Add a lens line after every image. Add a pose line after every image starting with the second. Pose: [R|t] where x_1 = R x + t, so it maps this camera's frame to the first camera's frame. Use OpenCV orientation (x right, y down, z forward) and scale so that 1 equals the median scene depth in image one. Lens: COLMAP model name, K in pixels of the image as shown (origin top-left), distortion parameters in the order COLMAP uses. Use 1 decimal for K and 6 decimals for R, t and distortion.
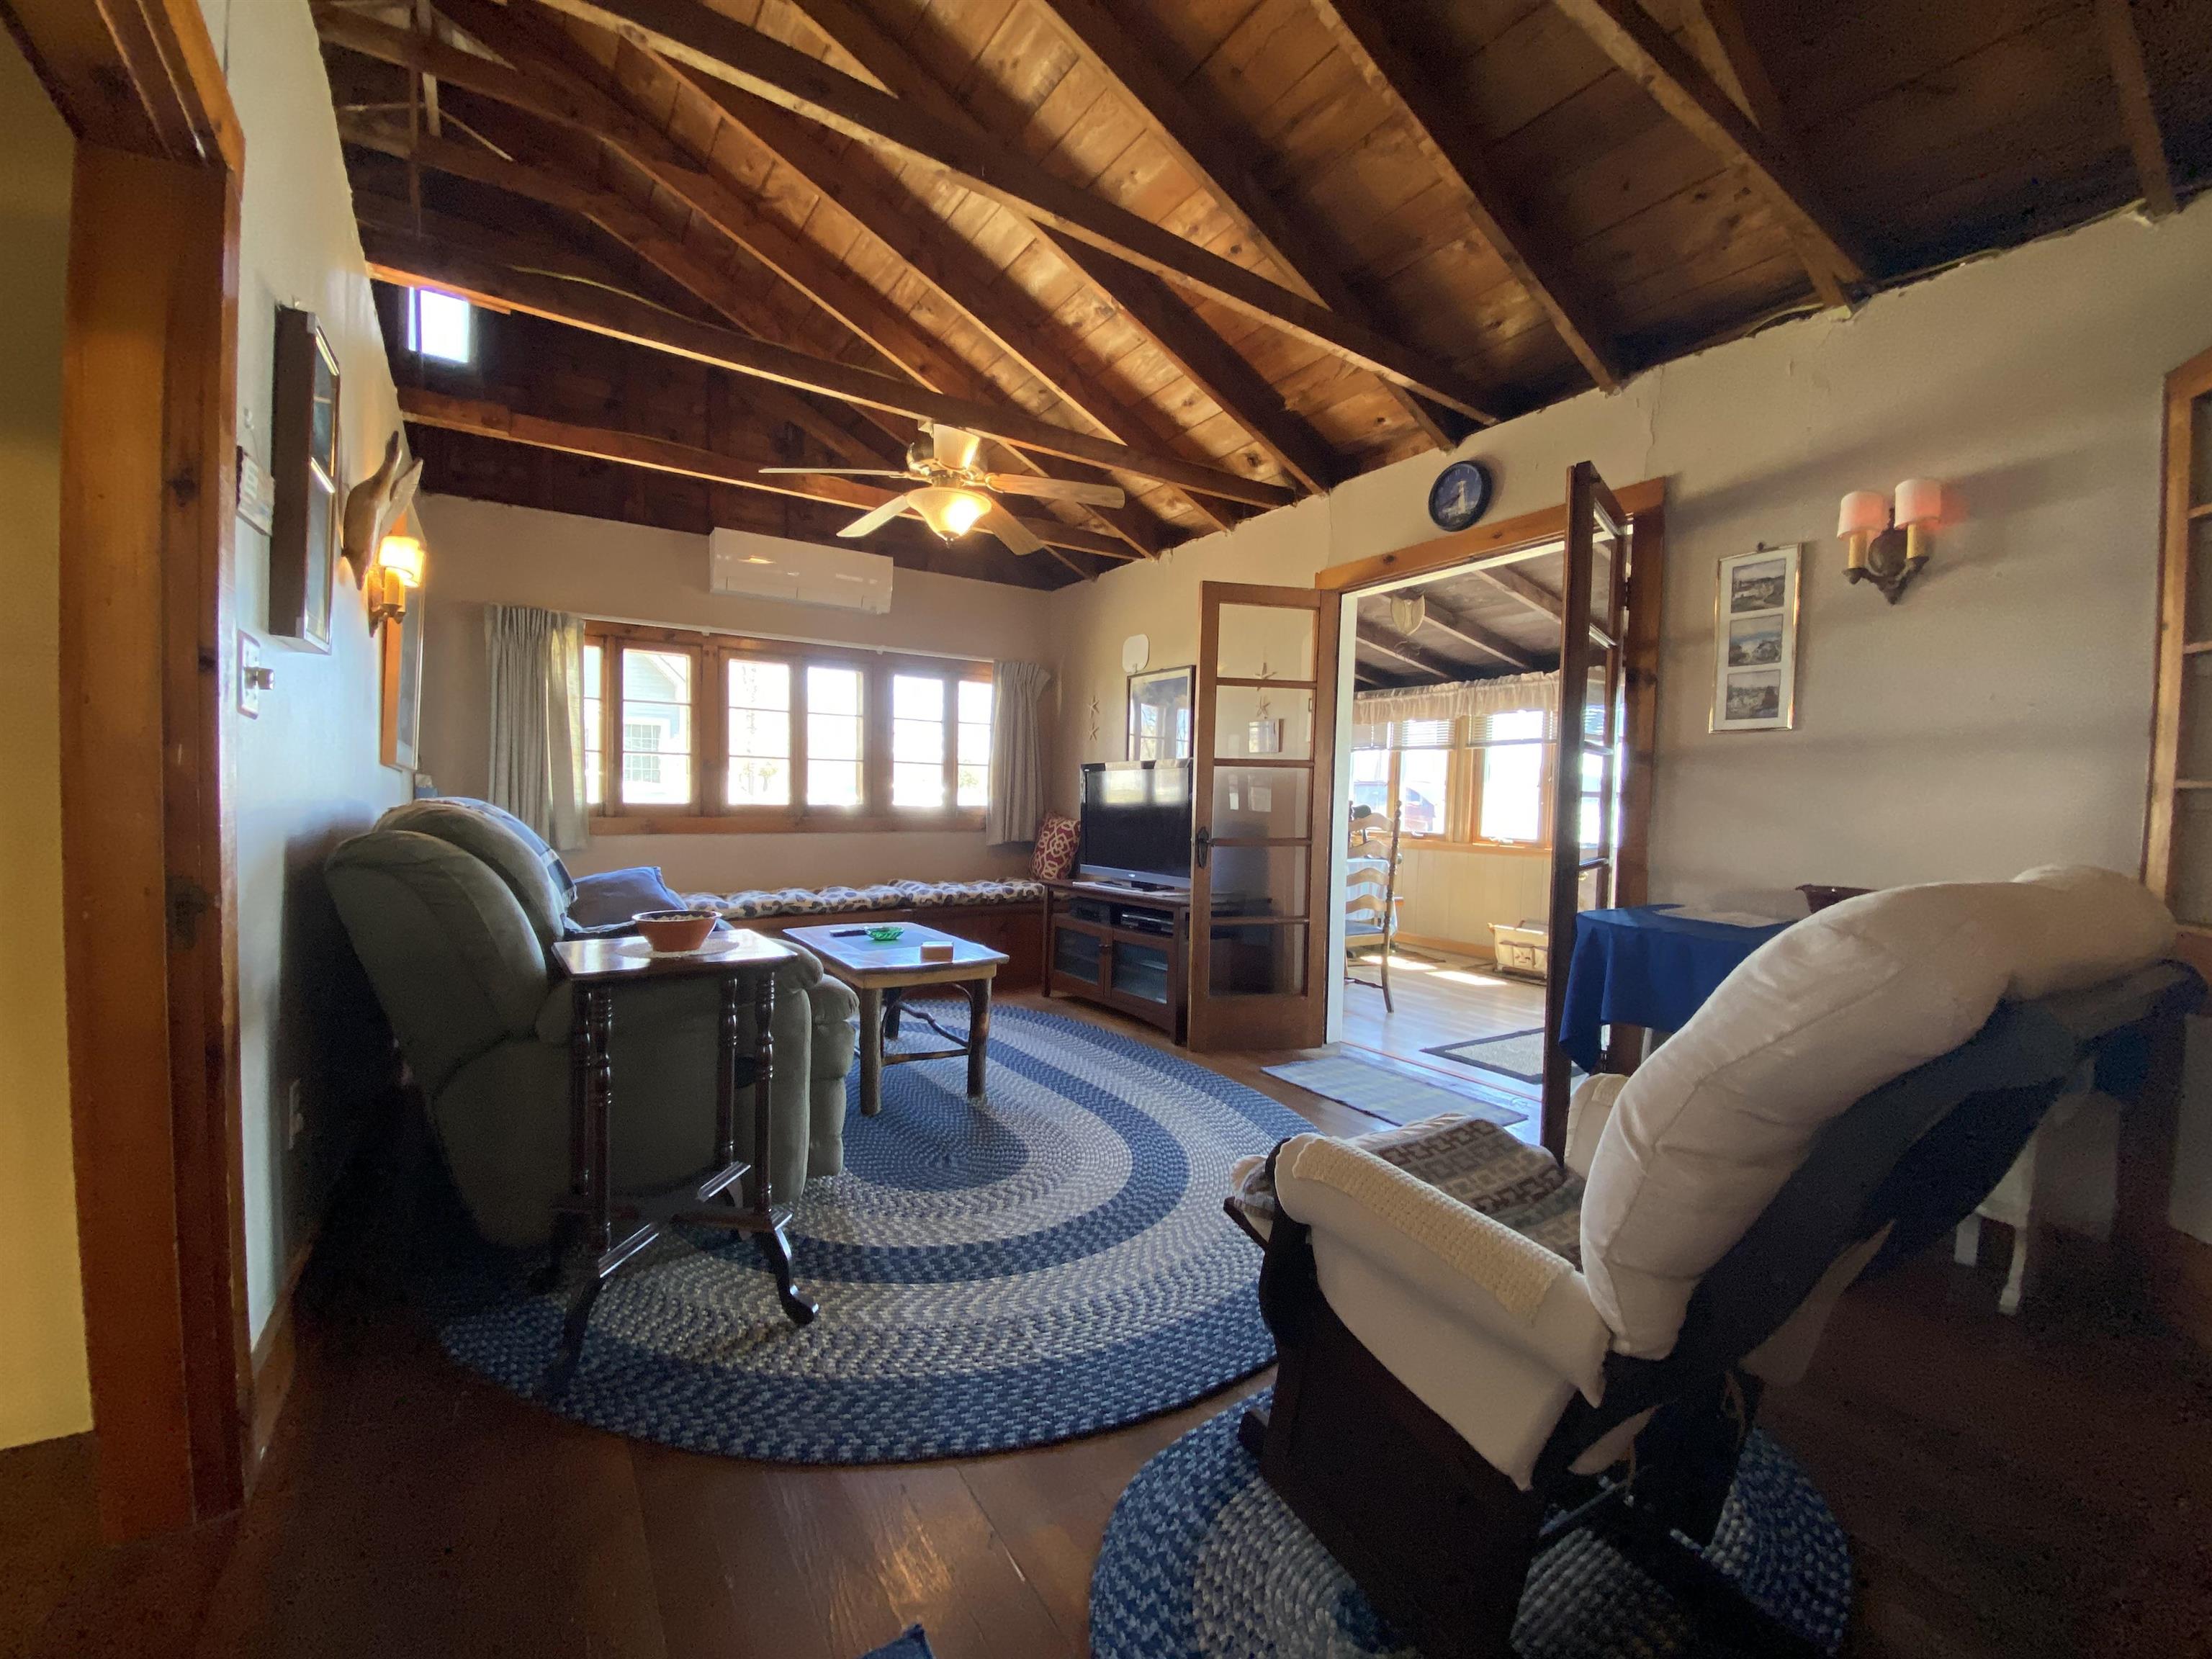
lens RADIAL K [[877.1, 0, 1127.8], [0, 877.1, 832.3], [0, 0, 1]] dist [0.013544, 0.000014]
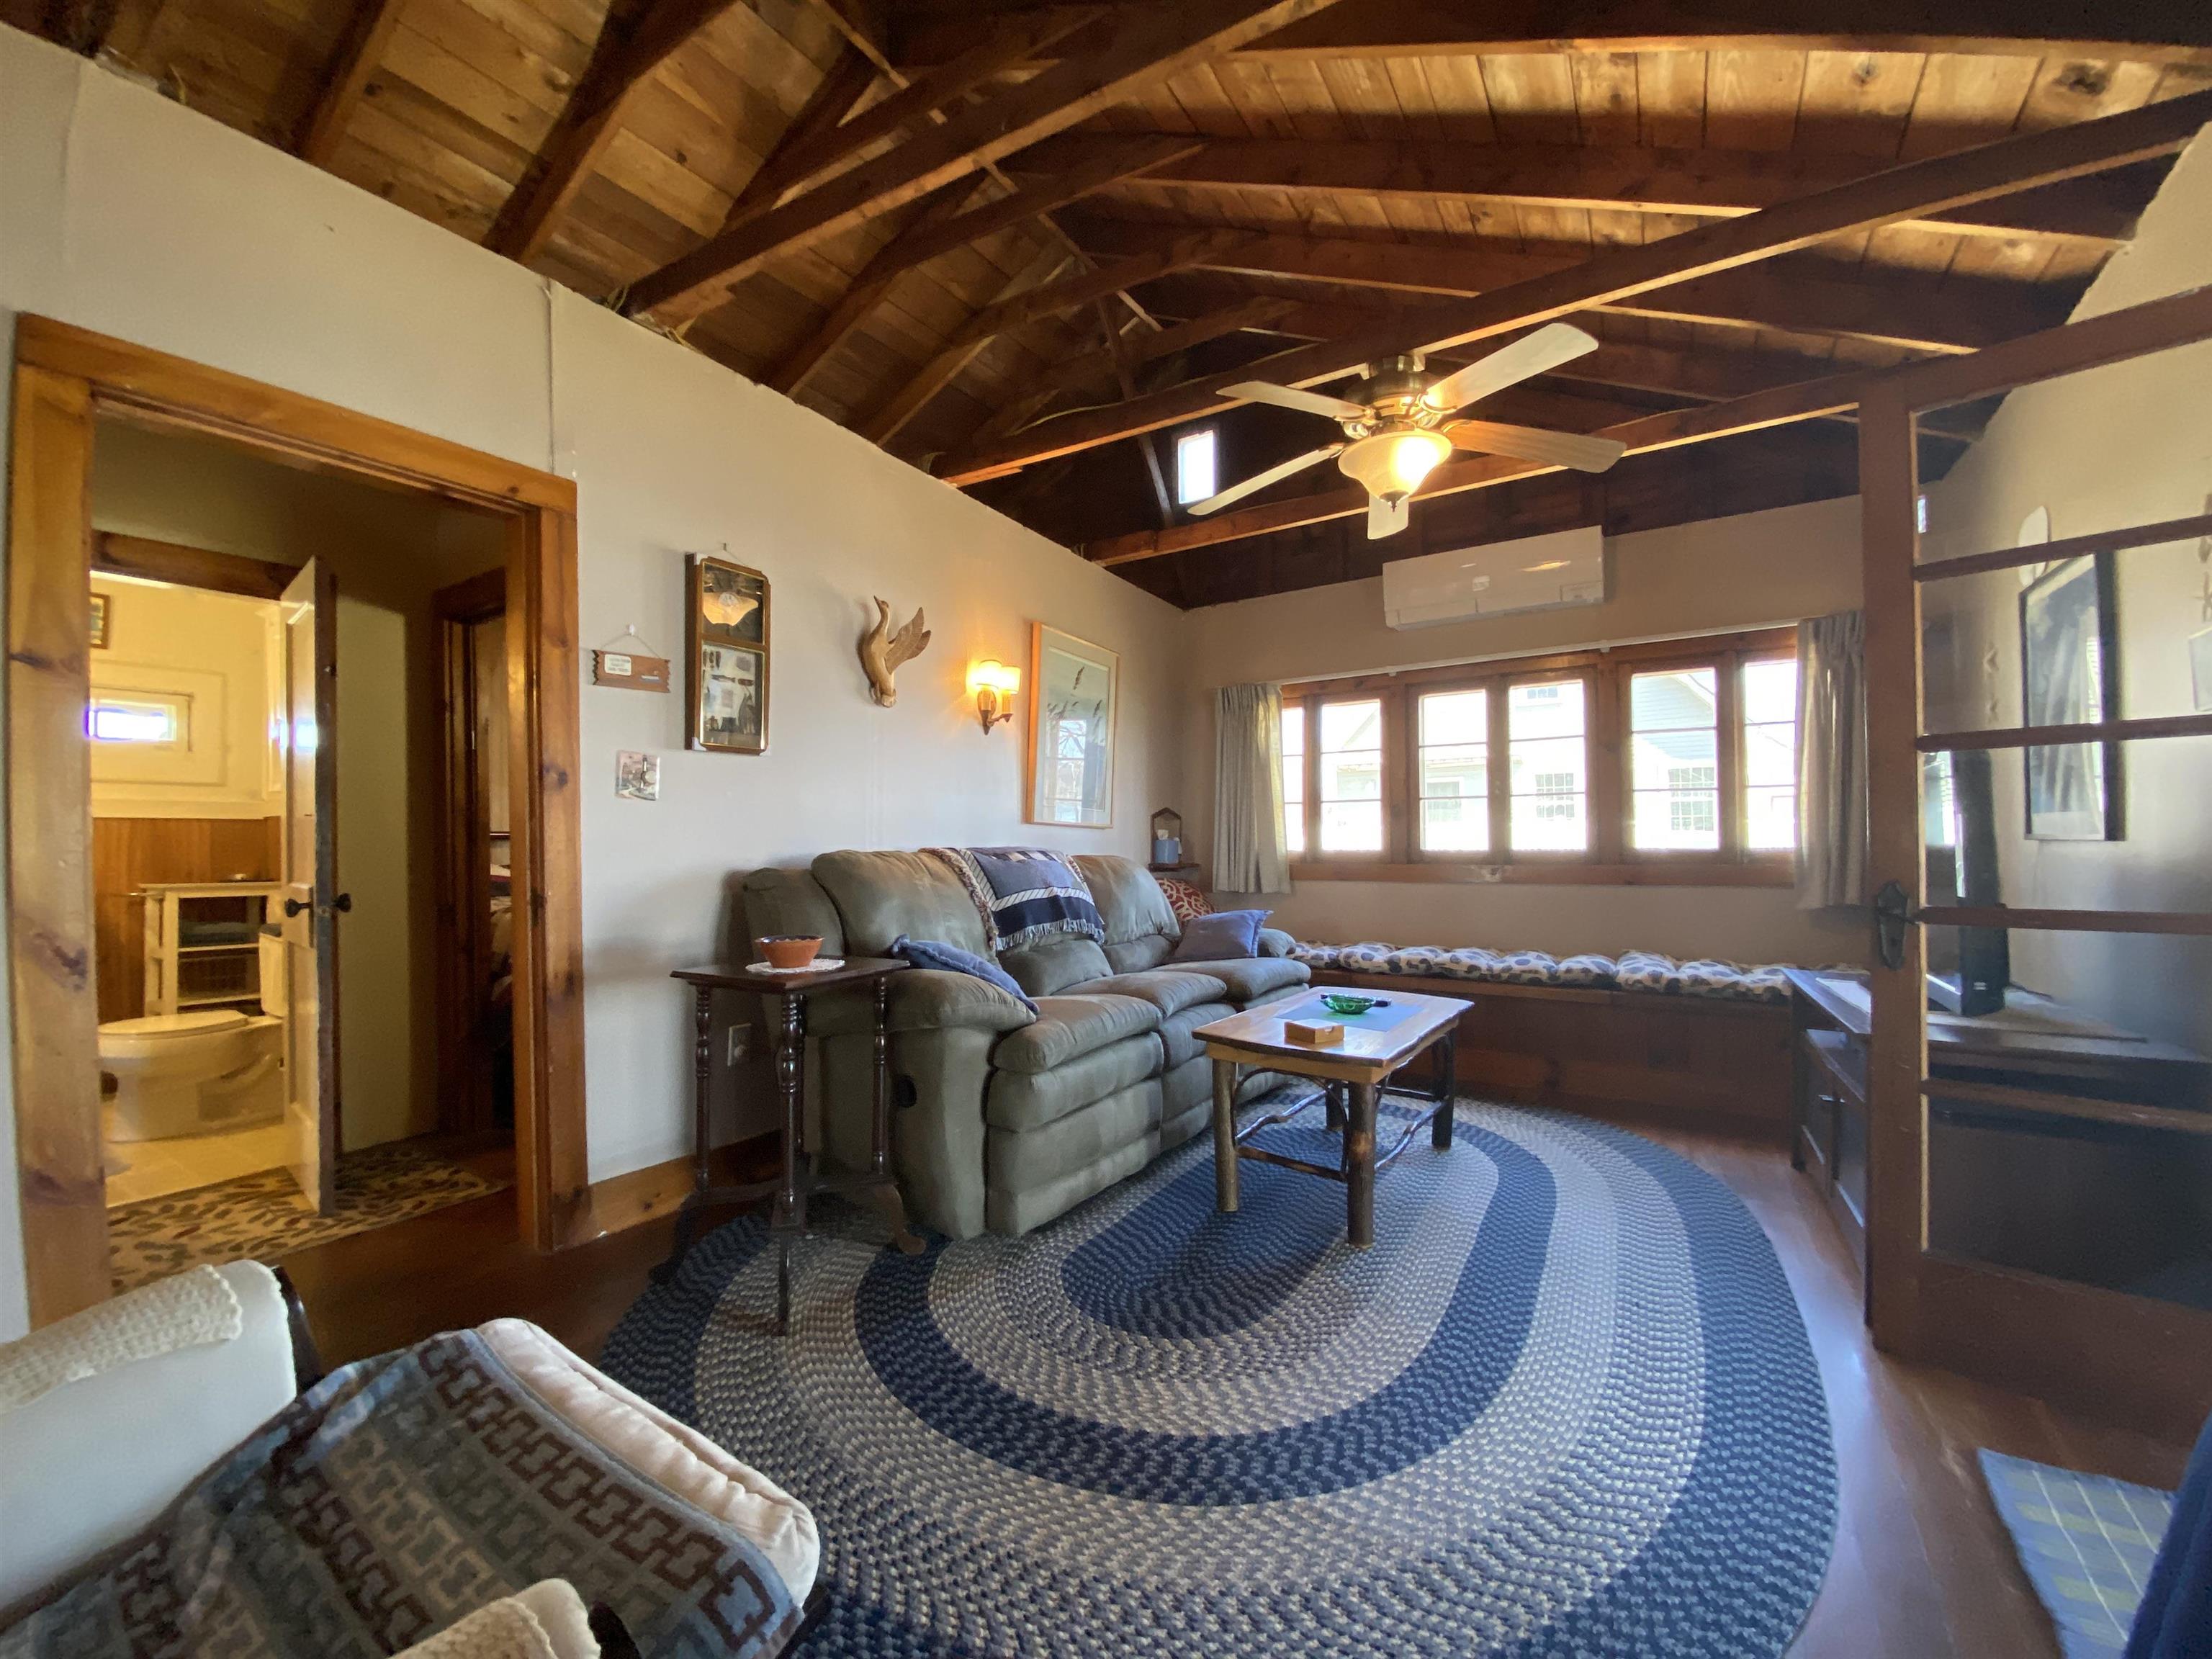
lens RADIAL K [[903.1, 0, 1106.0], [0, 903.1, 829.5], [0, 0, 1]] dist [0.046388, -0.024242]
pose [[0.405507, -0.030657, -0.913578, 0.316801], [-0.017777, 0.998984, -0.041413, -0.009156], [0.913919, 0.033034, 0.404550, 0.333512]]
